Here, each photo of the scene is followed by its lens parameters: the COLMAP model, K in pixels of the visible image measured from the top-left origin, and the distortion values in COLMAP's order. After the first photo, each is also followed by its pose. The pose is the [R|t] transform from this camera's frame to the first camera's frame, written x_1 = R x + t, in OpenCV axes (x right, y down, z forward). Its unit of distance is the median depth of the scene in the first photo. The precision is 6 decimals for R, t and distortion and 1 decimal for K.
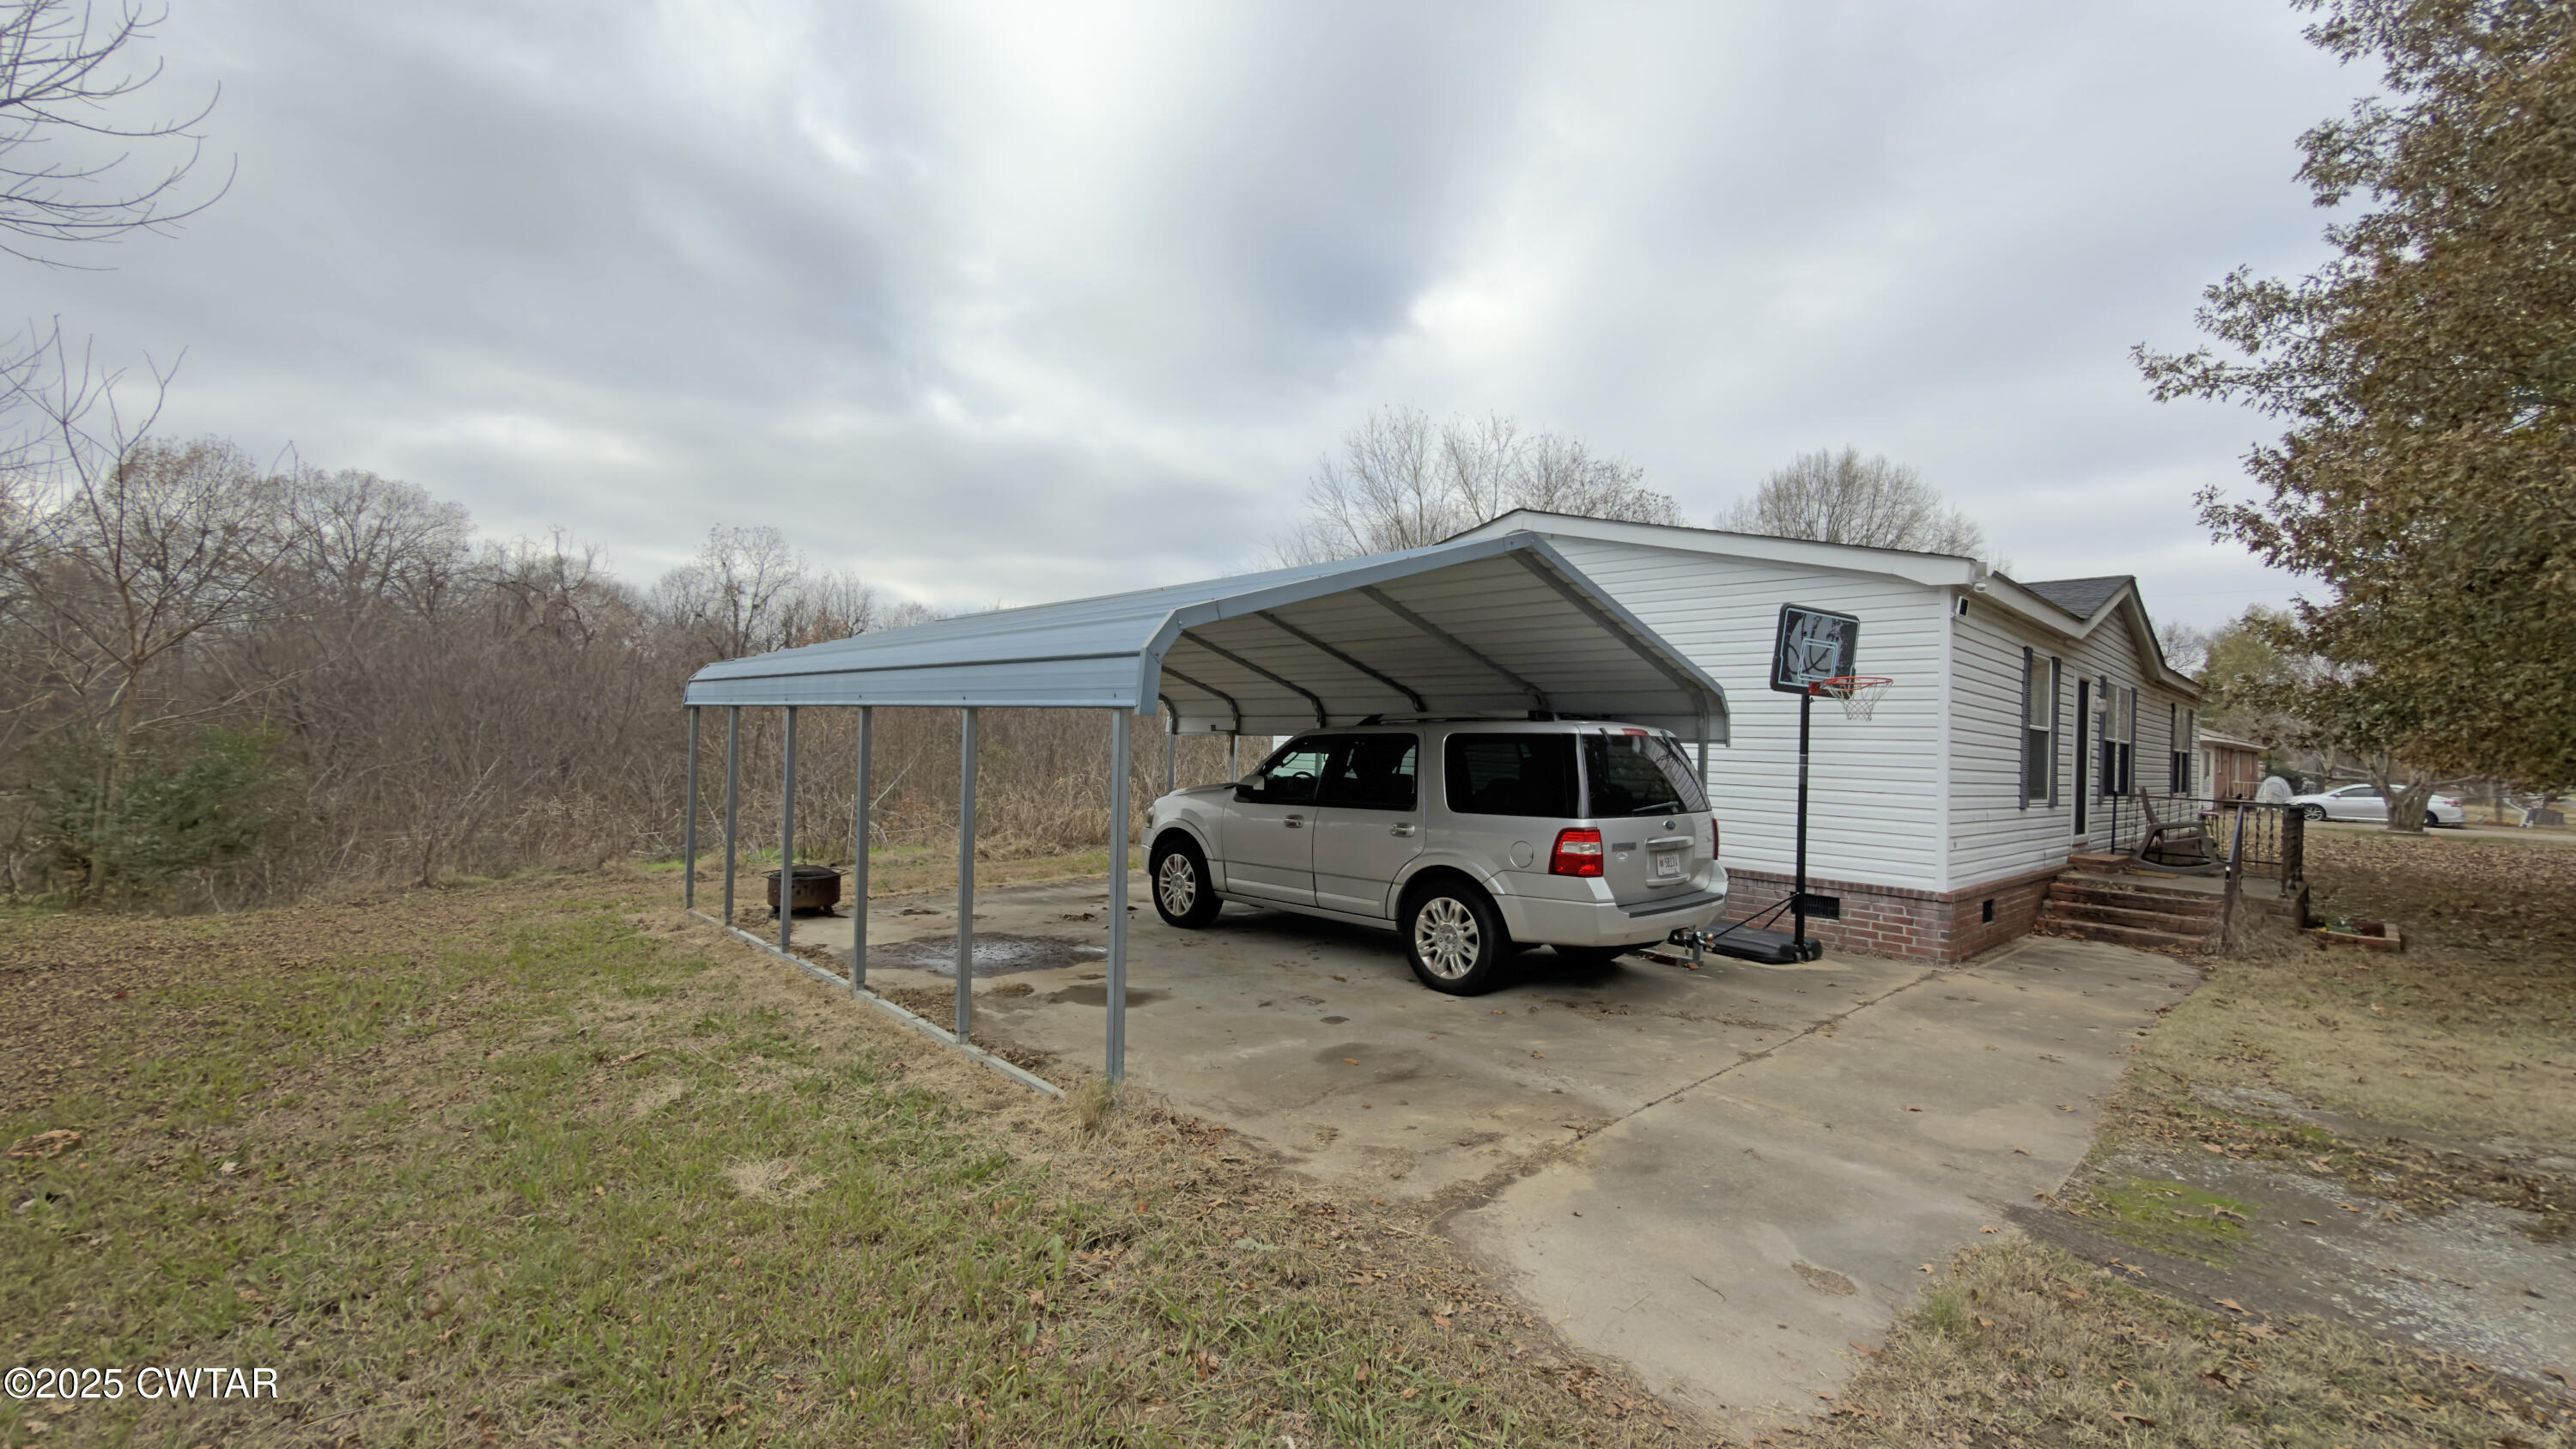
lens RADIAL K [[1020.4, 0, 1274.5], [0, 1020.4, 727.8], [0, 0, 1]] dist [-0.002309, 0.000045]
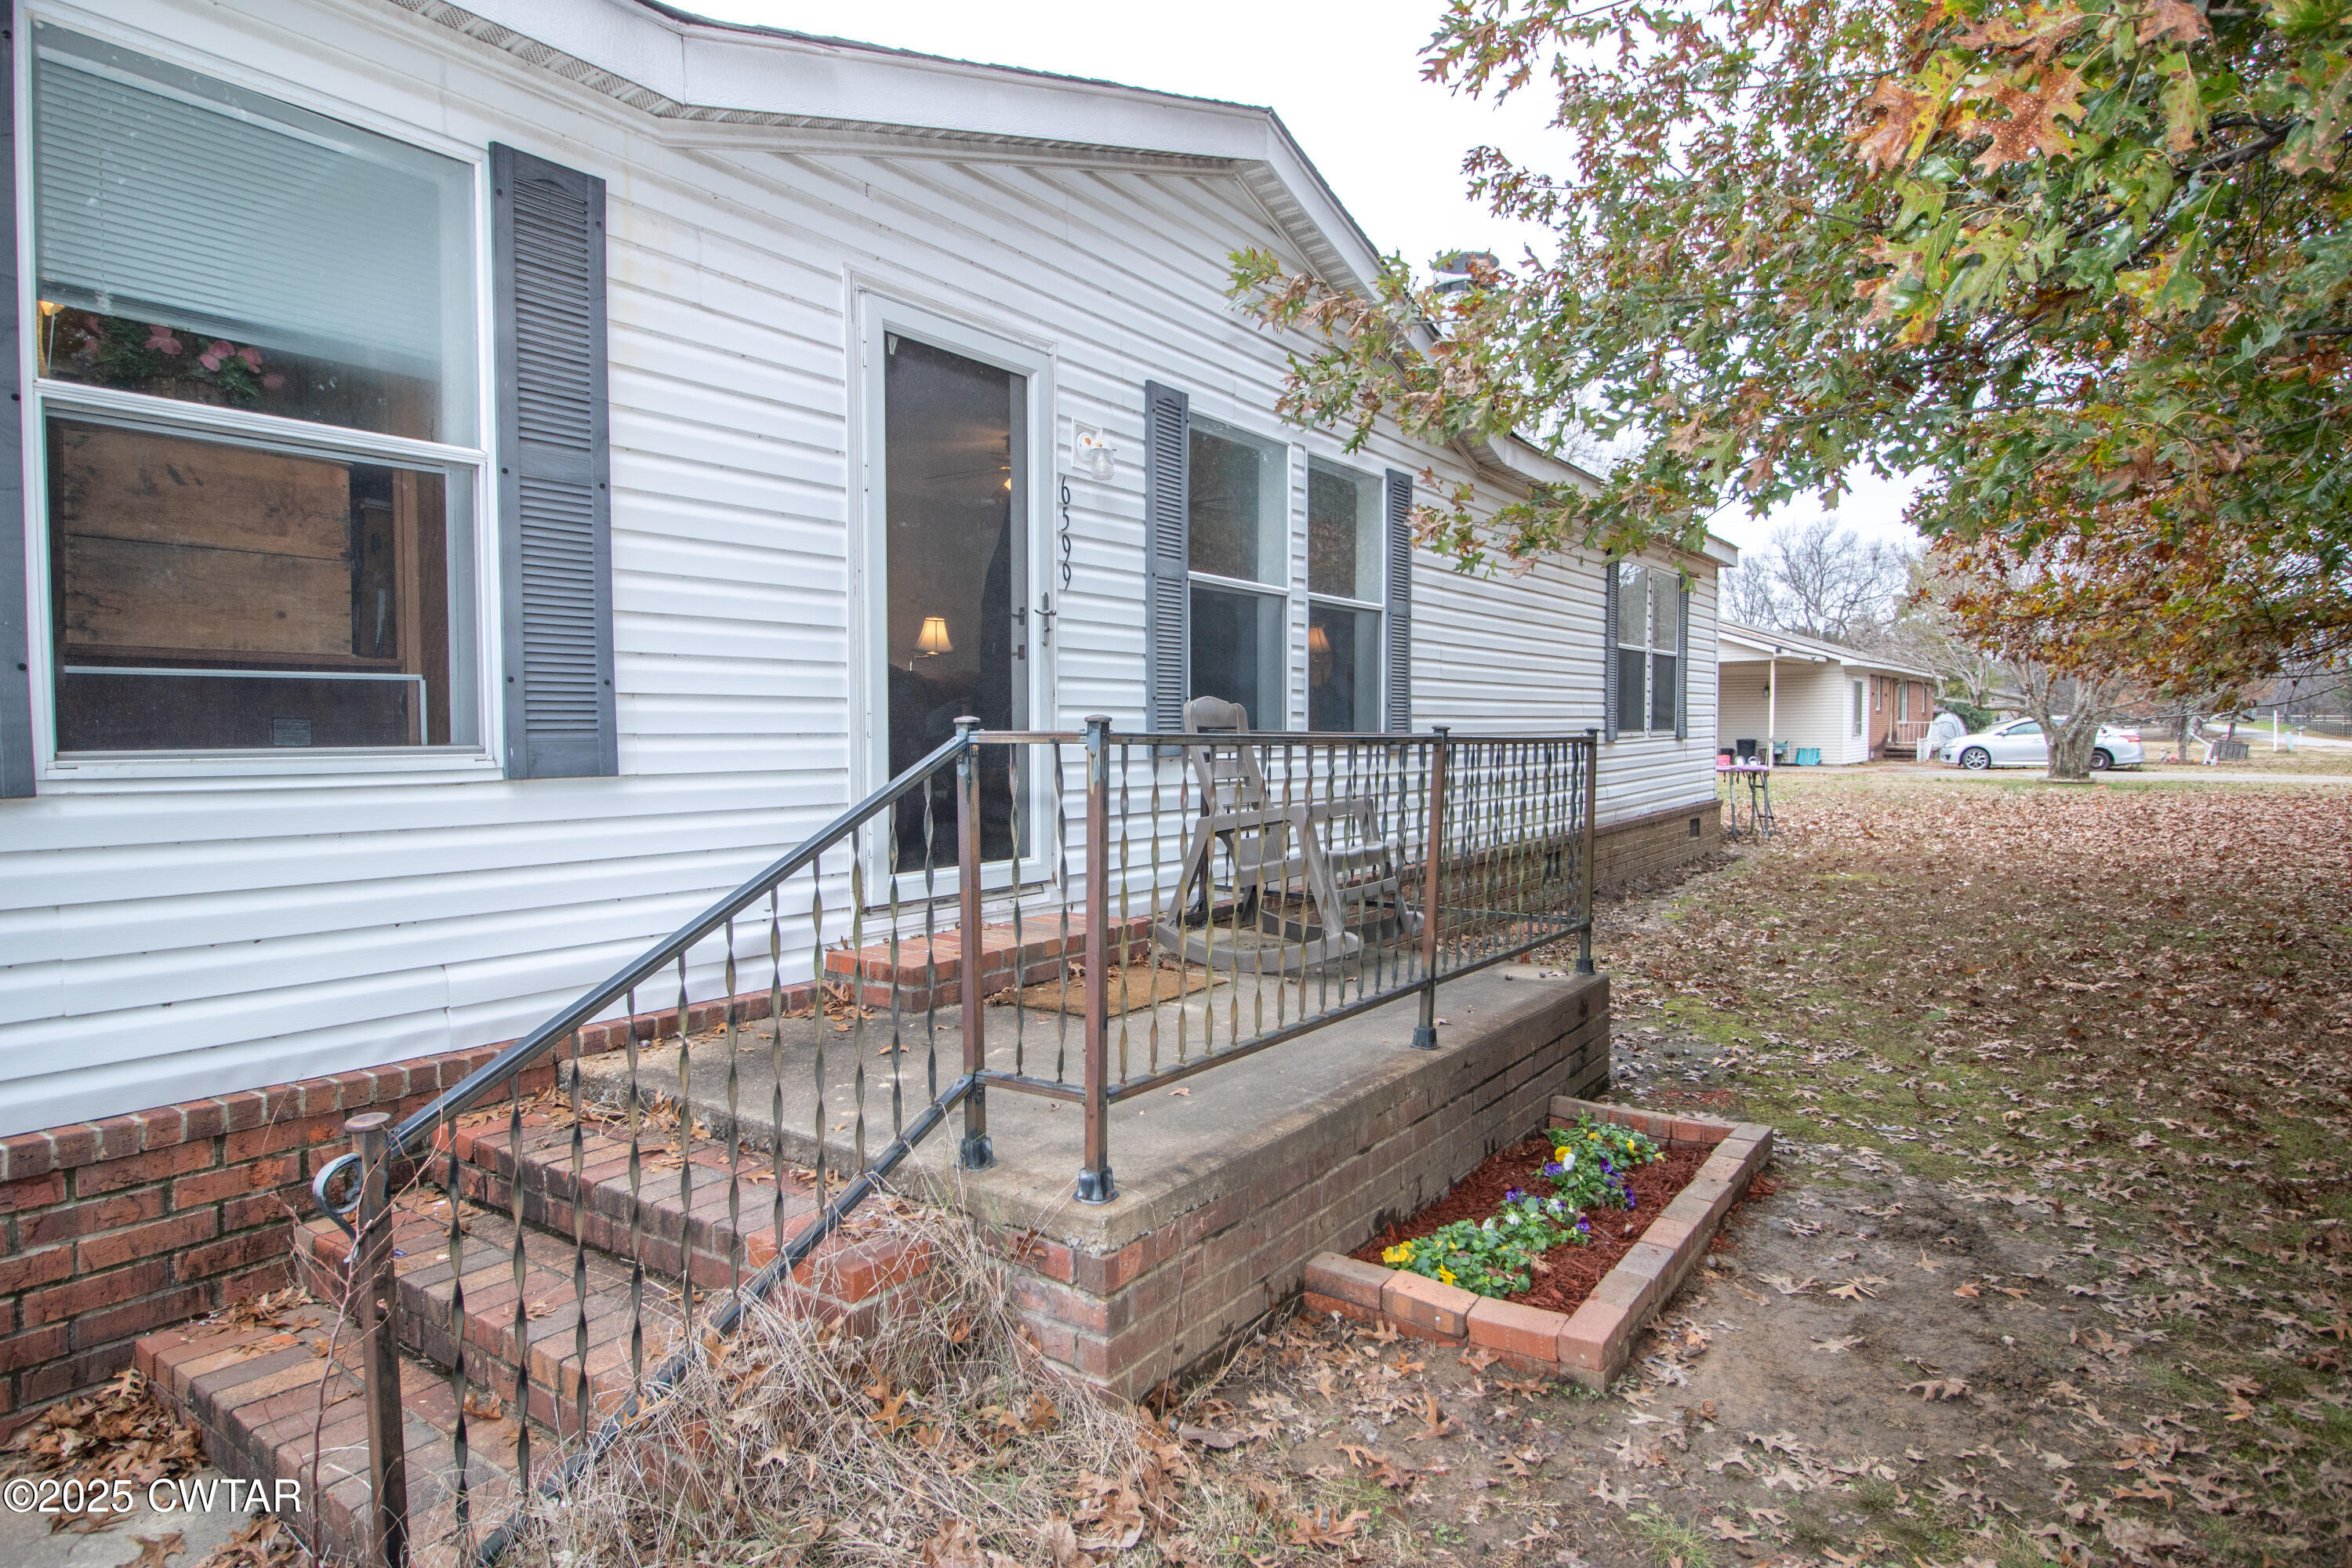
lens RADIAL K [[1329.2, 0, 1175.9], [0, 1329.2, 781.8], [0, 0, 1]] dist [0.001149, -0.008655]
pose [[0.974663, -0.049393, 0.218158, 0.522931], [0.036344, 0.997324, 0.063432, 0.038880], [-0.220707, -0.053897, 0.973850, 0.409030]]
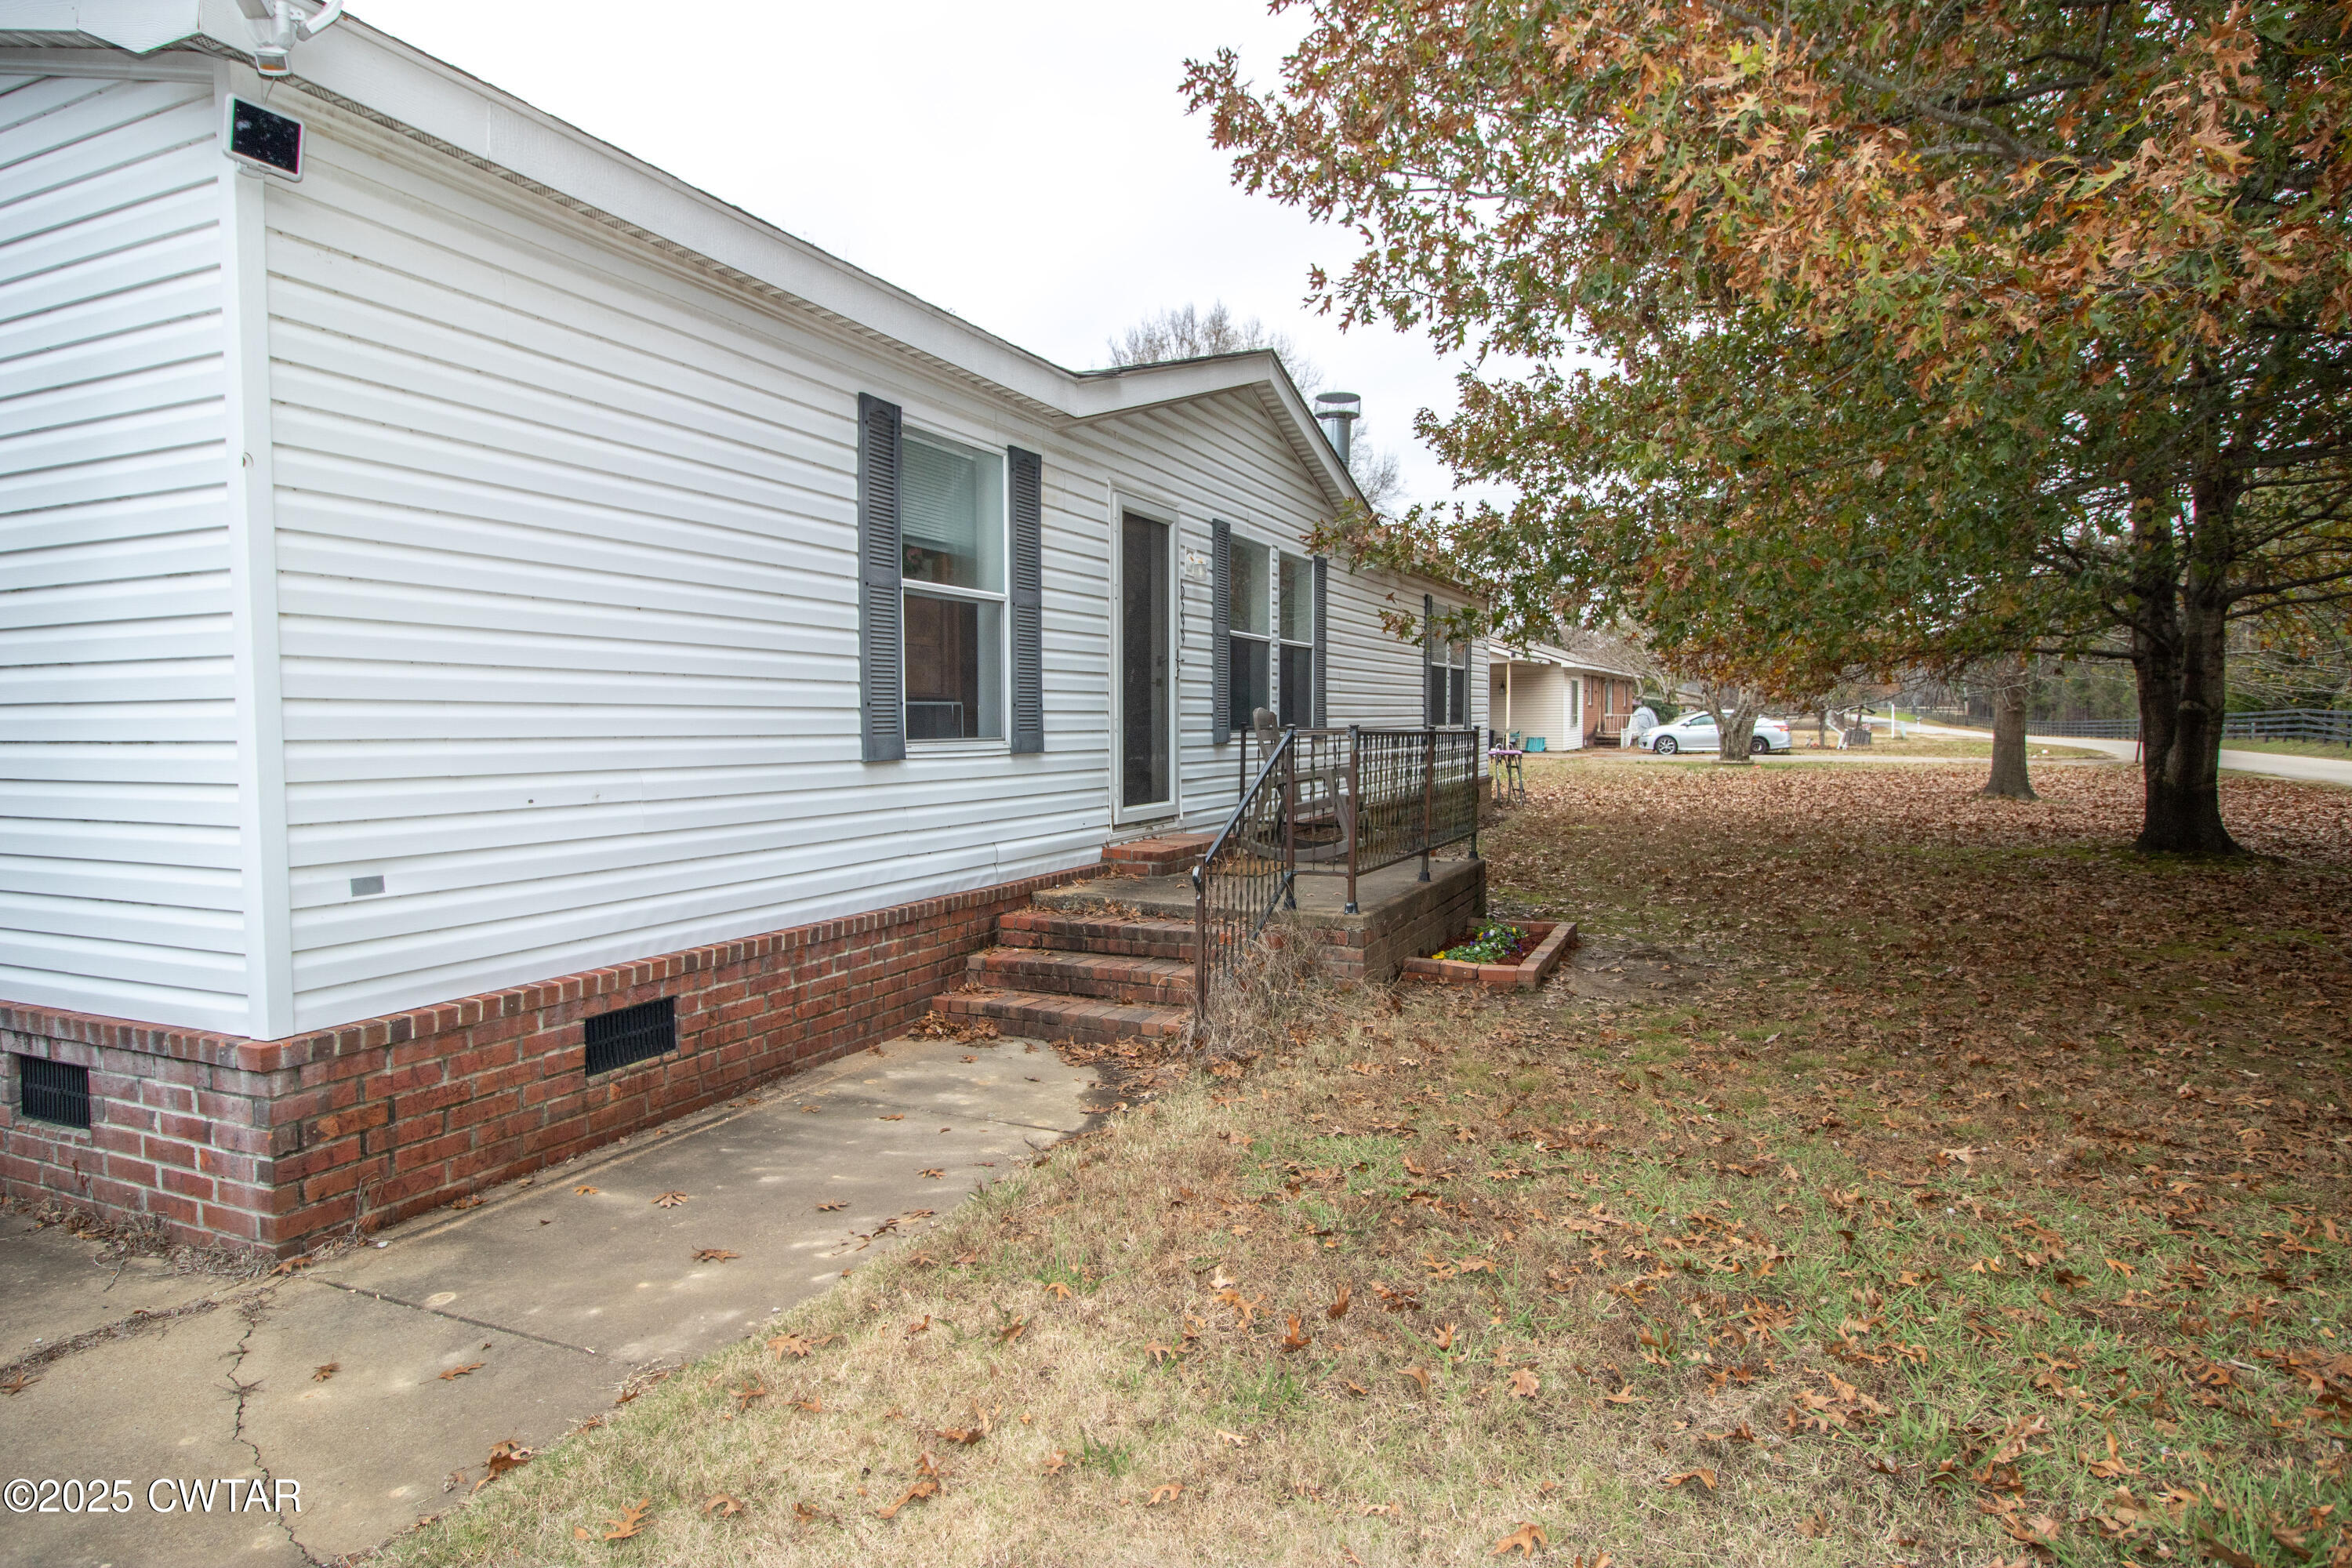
lens RADIAL K [[1329.2, 0, 1174.8], [0, 1329.2, 783.0], [0, 0, 1]] dist [0.001149, -0.008655]
pose [[0.916214, -0.061861, 0.395885, 0.357814], [0.034109, 0.996465, 0.076769, 0.027308], [-0.399235, -0.056834, 0.915086, 0.236939]]
